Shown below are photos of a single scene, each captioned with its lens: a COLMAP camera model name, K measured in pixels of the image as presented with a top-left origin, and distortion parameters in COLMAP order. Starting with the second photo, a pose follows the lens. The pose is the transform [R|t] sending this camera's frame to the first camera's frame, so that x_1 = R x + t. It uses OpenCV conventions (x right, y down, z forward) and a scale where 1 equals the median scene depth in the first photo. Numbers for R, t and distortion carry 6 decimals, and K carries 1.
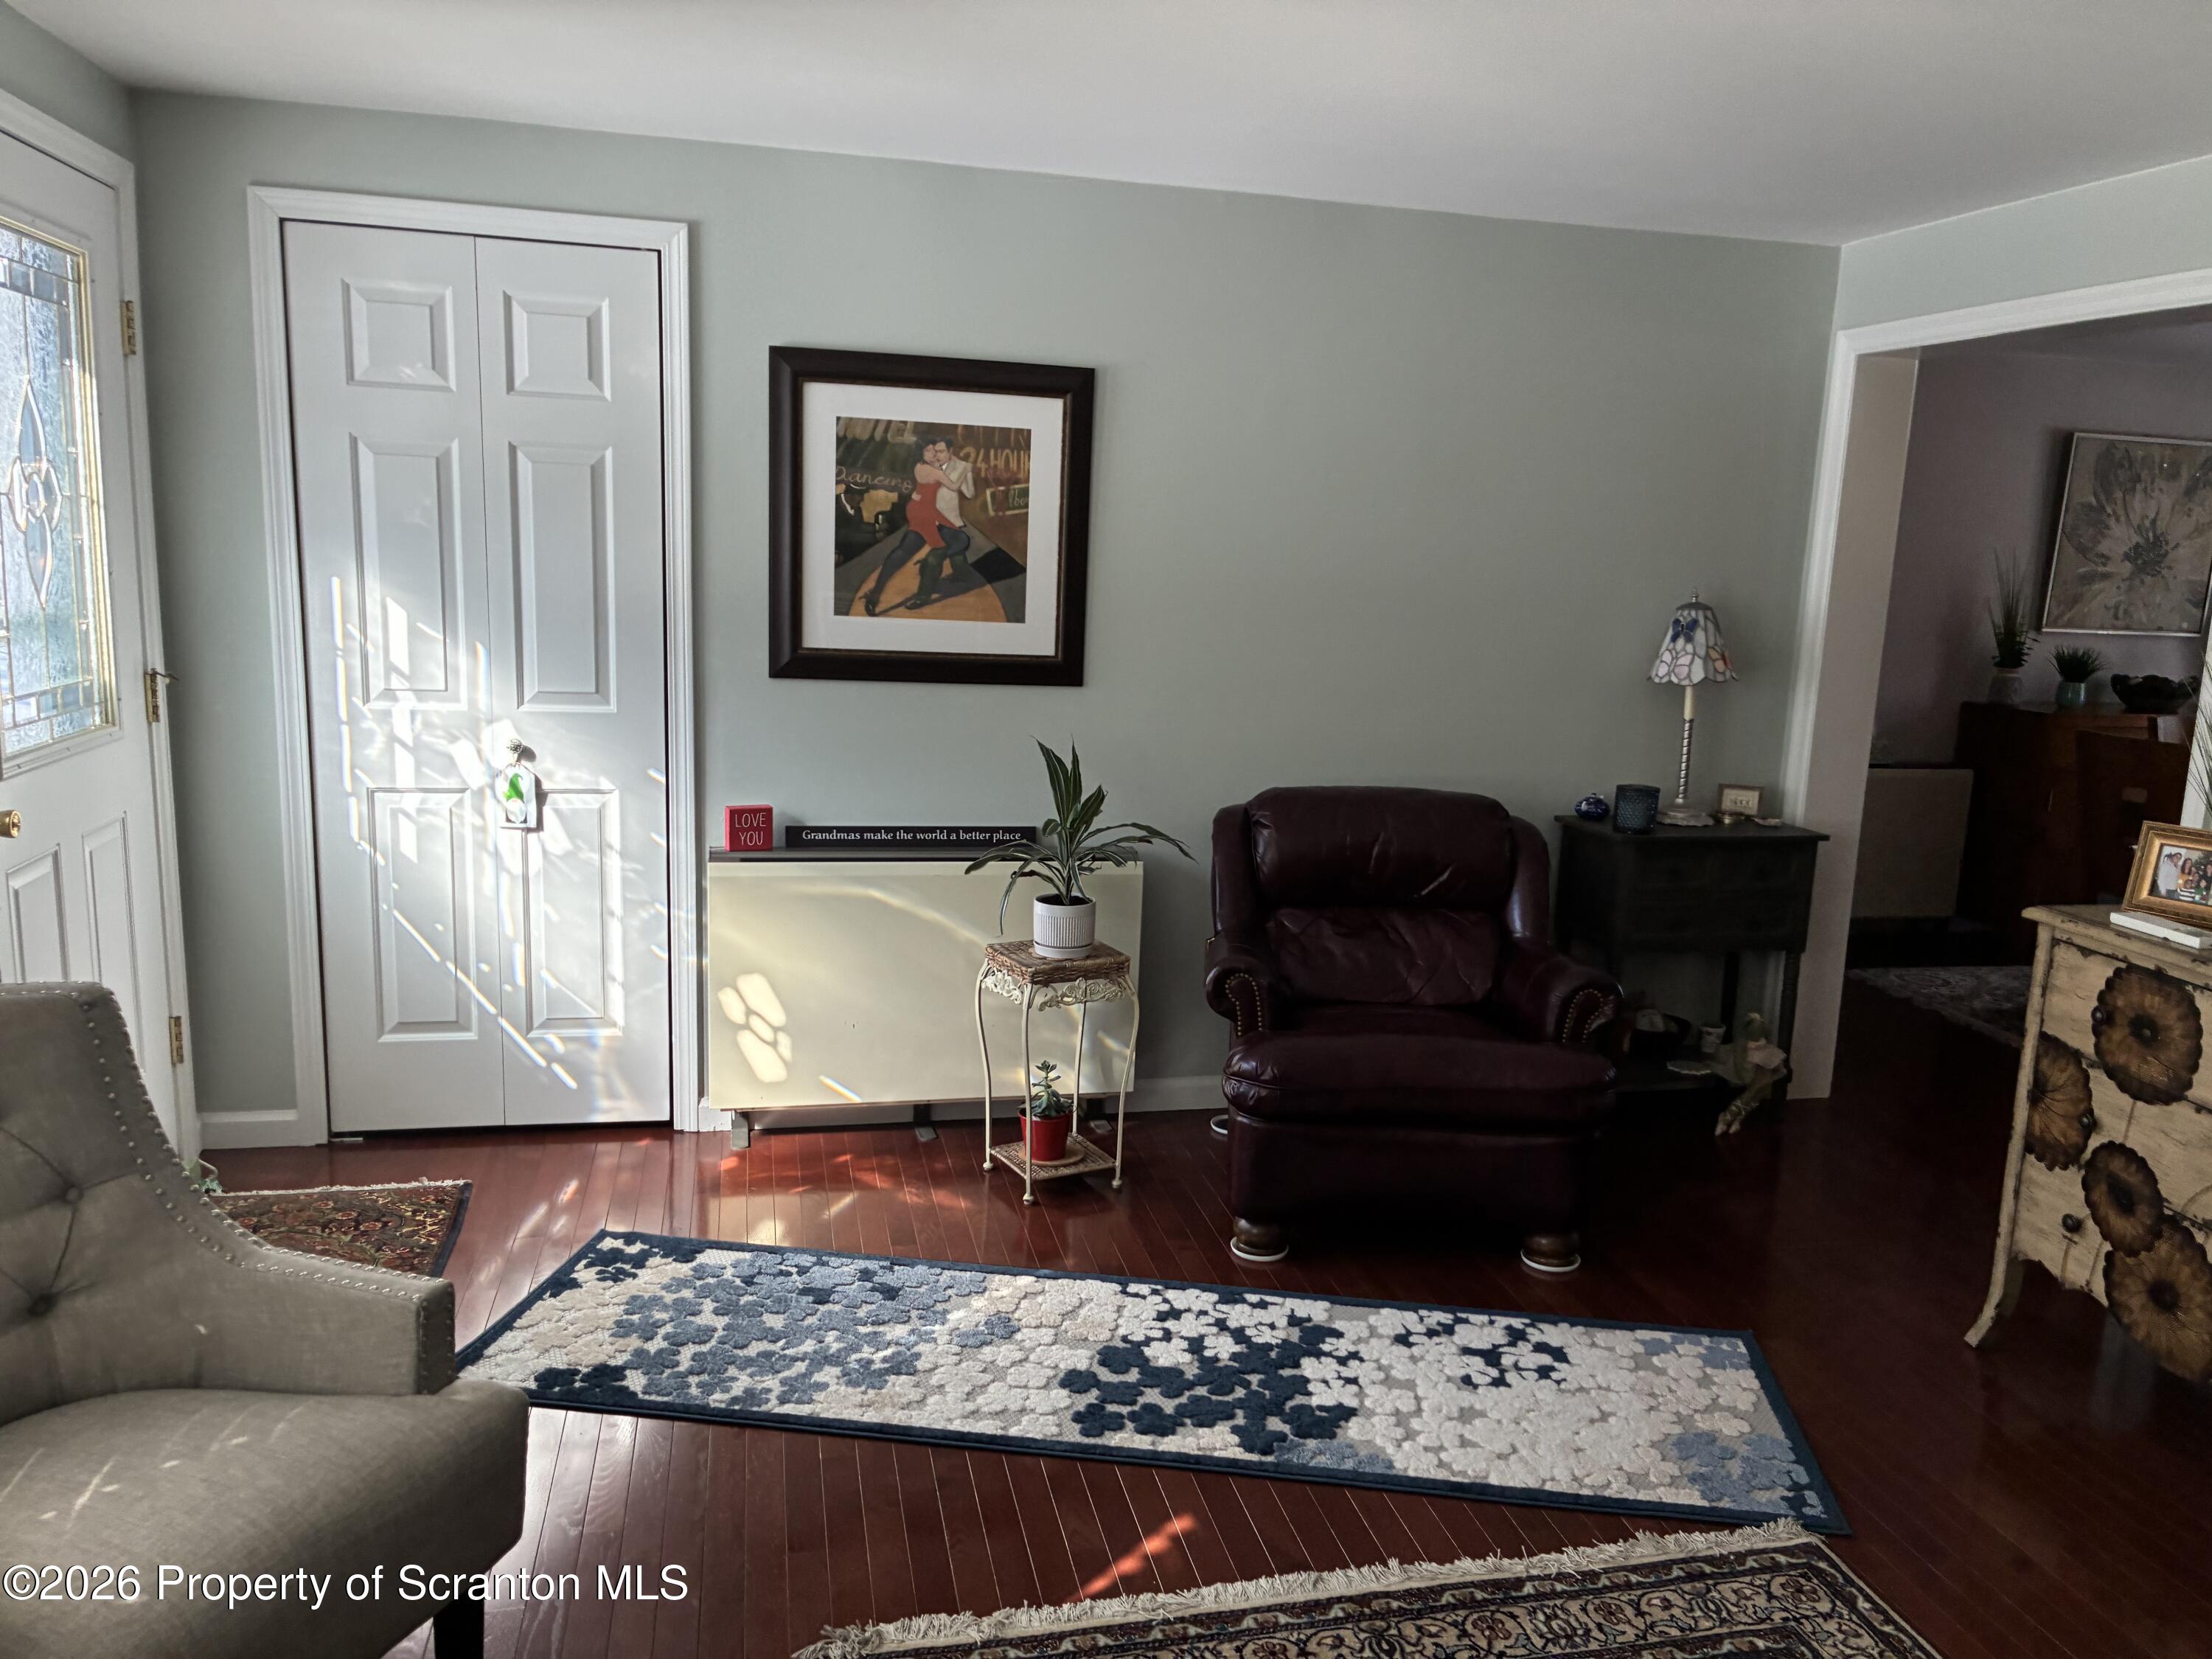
lens RADIAL K [[1681.8, 0, 1115.5], [0, 1681.8, 830.6], [0, 0, 1]] dist [0.026458, -0.040615]
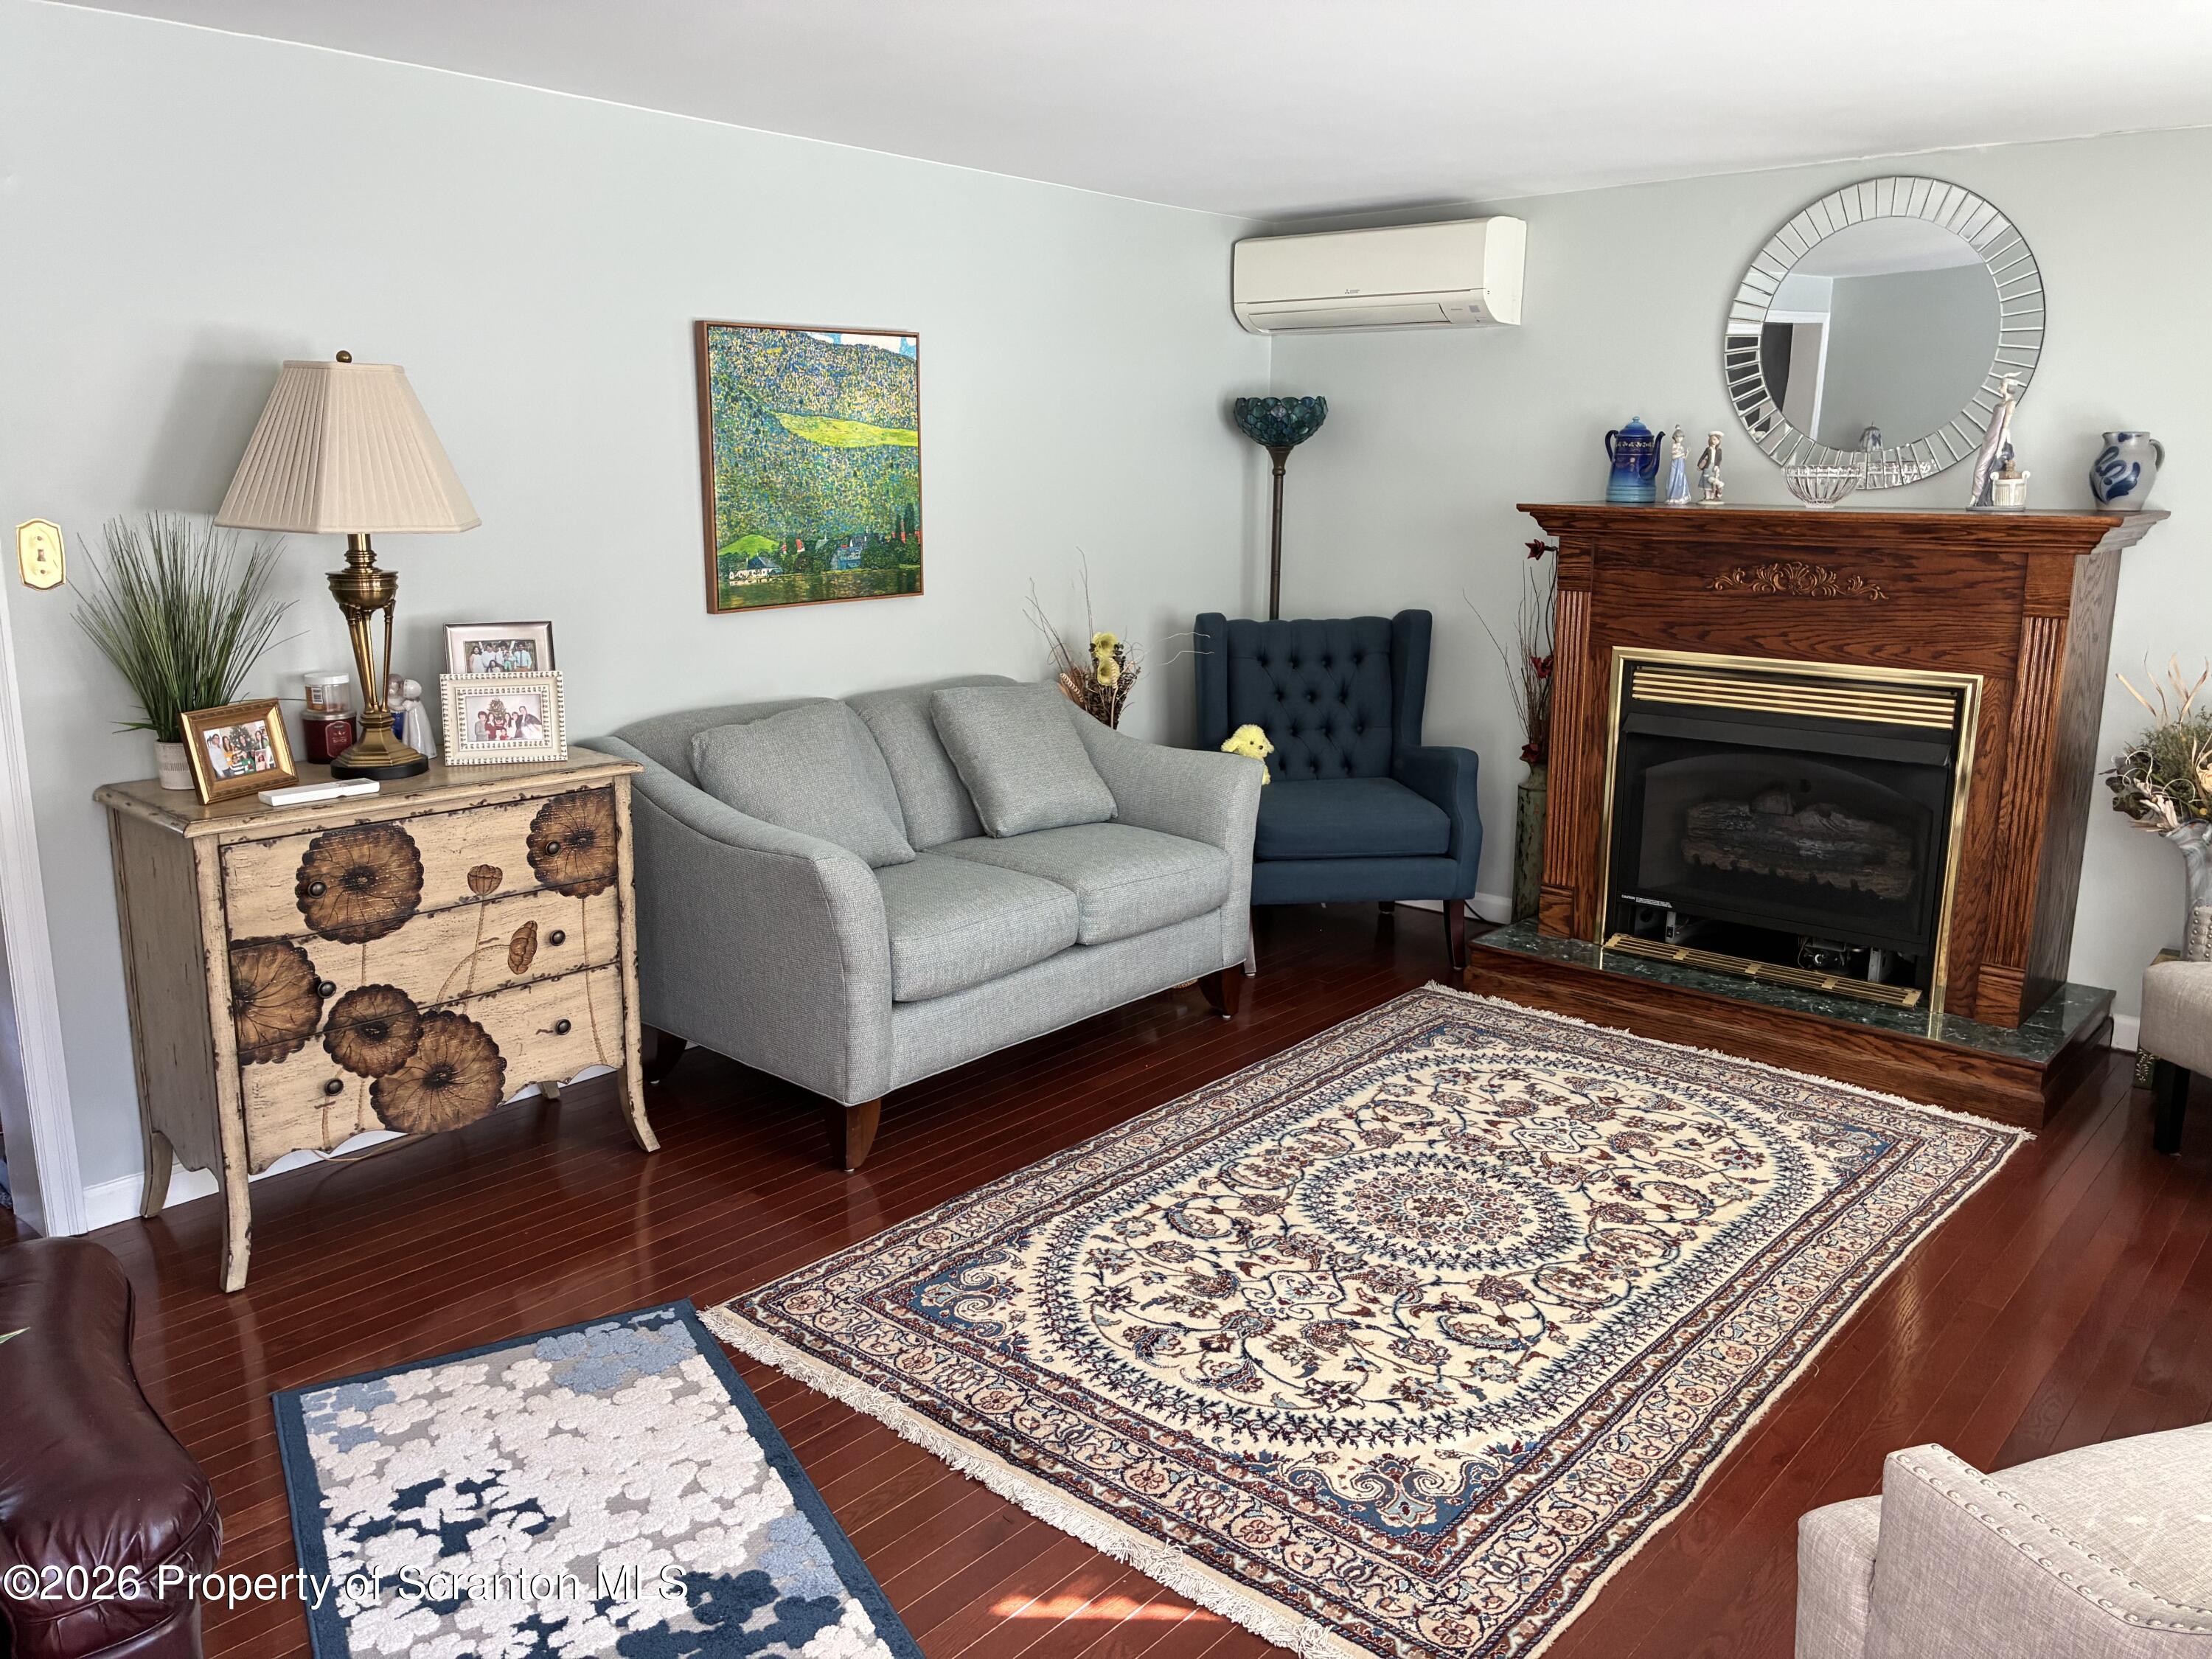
lens RADIAL K [[1681.8, 0, 1109.3], [0, 1681.8, 819.7], [0, 0, 1]] dist [0.026458, -0.040615]
pose [[-0.609766, -0.205005, 0.765610, -0.488009], [0.105153, 0.936506, 0.334514, -0.218896], [-0.785575, 0.284482, -0.549492, 1.124198]]
